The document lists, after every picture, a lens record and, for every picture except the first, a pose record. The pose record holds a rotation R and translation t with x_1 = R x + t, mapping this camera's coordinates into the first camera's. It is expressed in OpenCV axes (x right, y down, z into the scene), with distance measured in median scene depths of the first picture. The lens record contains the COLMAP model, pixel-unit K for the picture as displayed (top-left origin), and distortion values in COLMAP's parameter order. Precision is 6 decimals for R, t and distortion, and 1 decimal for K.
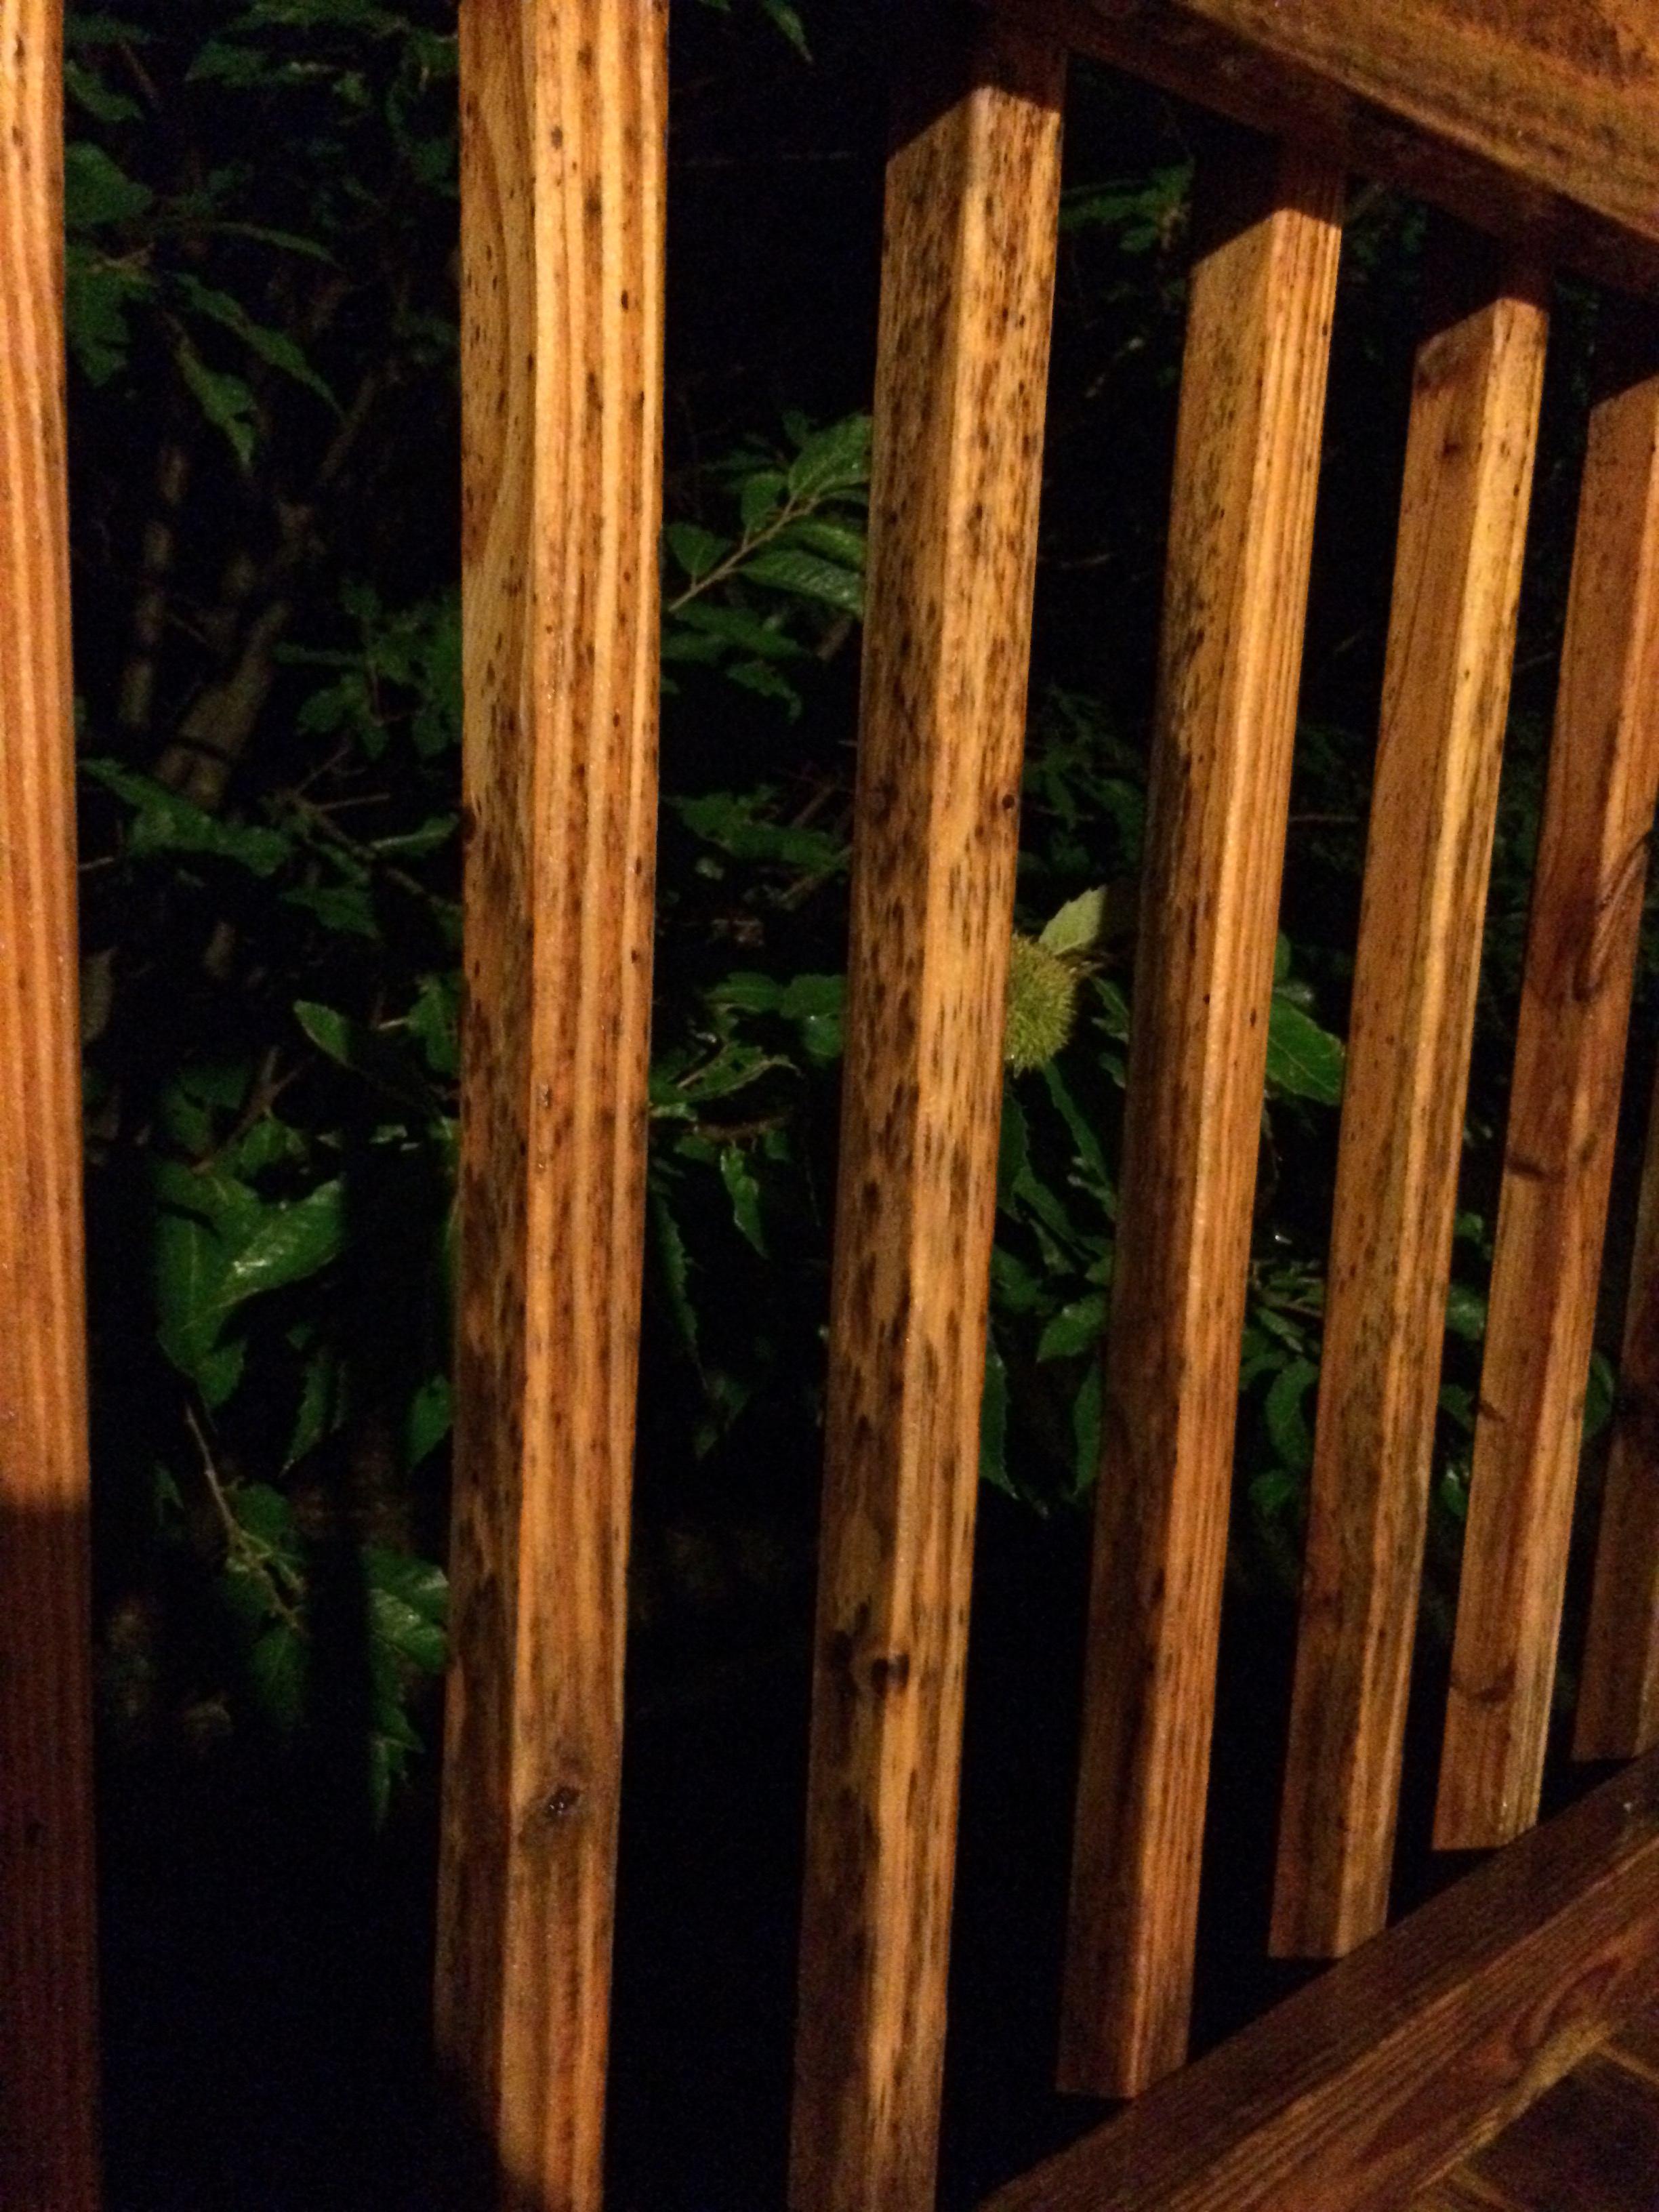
lens RADIAL K [[1870.2, 0, 829.5], [0, 1870.2, 1106.0], [0, 0, 1]] dist [0.075291, -0.104314]
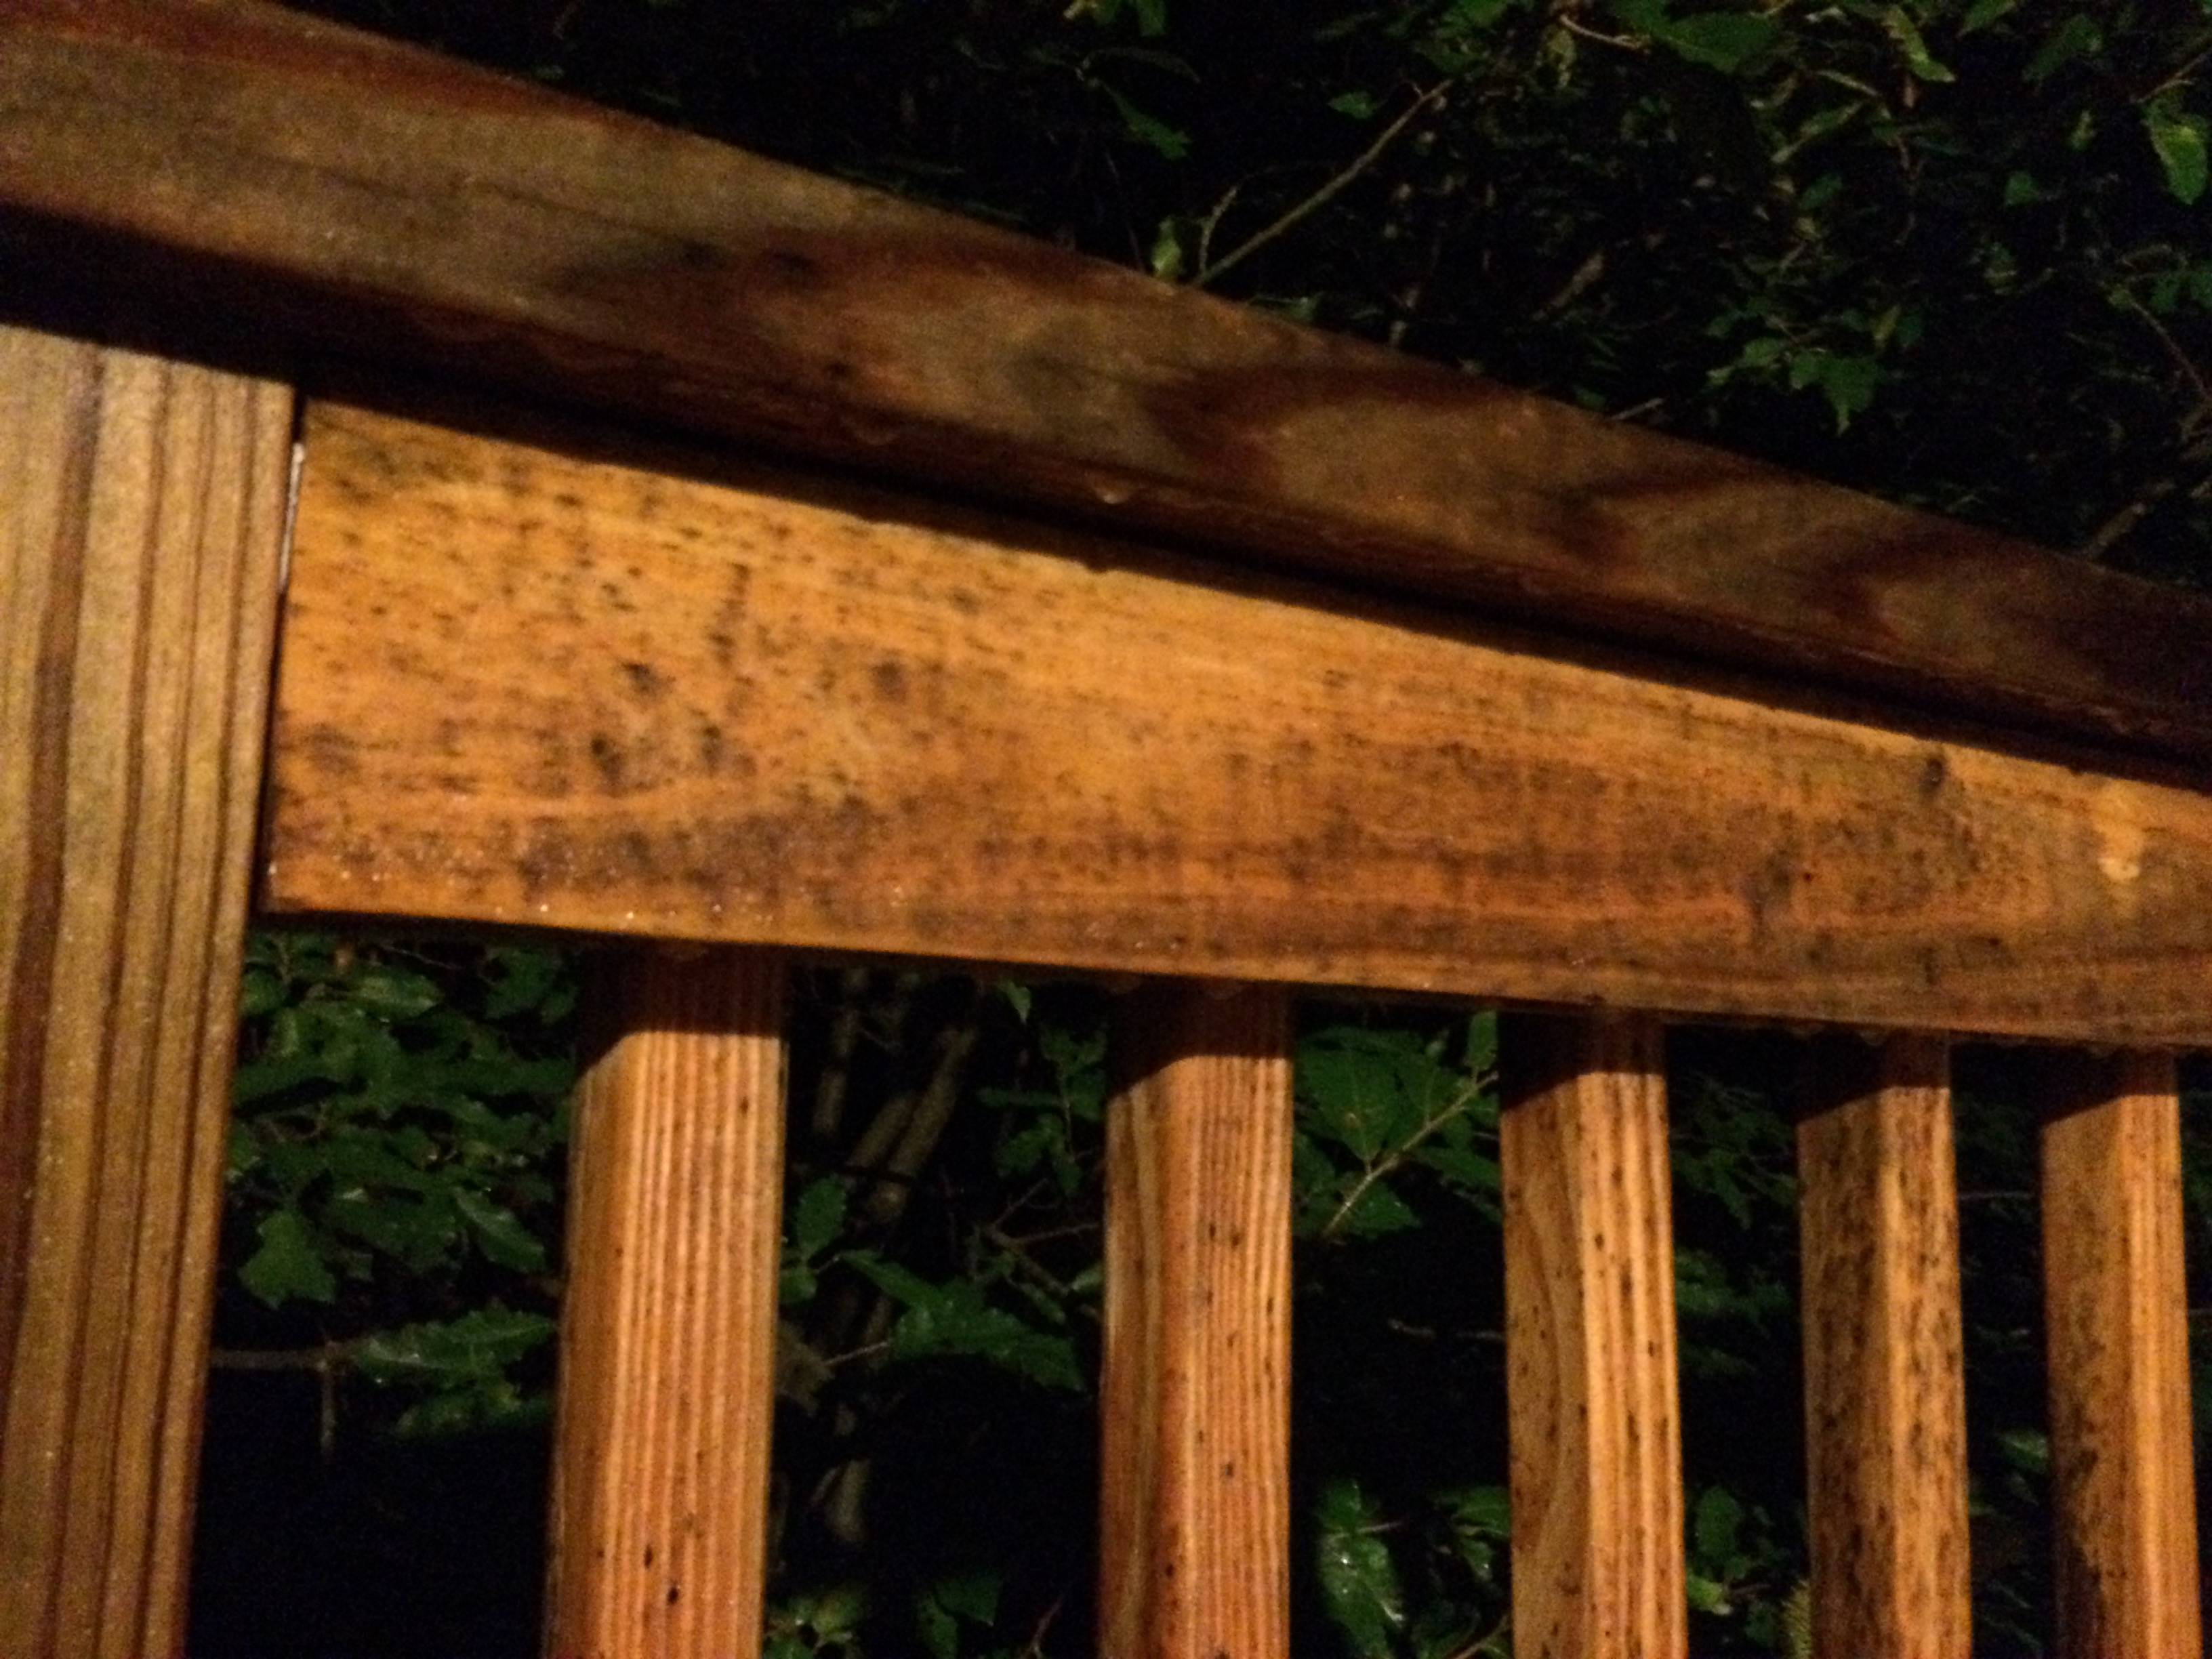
lens RADIAL K [[1870.2, 0, 1106.0], [0, 1870.2, 829.5], [0, 0, 1]] dist [0.075291, -0.104314]
pose [[0.986198, -0.045265, -0.159260, -0.207141], [-0.004345, 0.954497, -0.298190, -0.318080], [0.165511, 0.294766, 0.941127, -0.270140]]
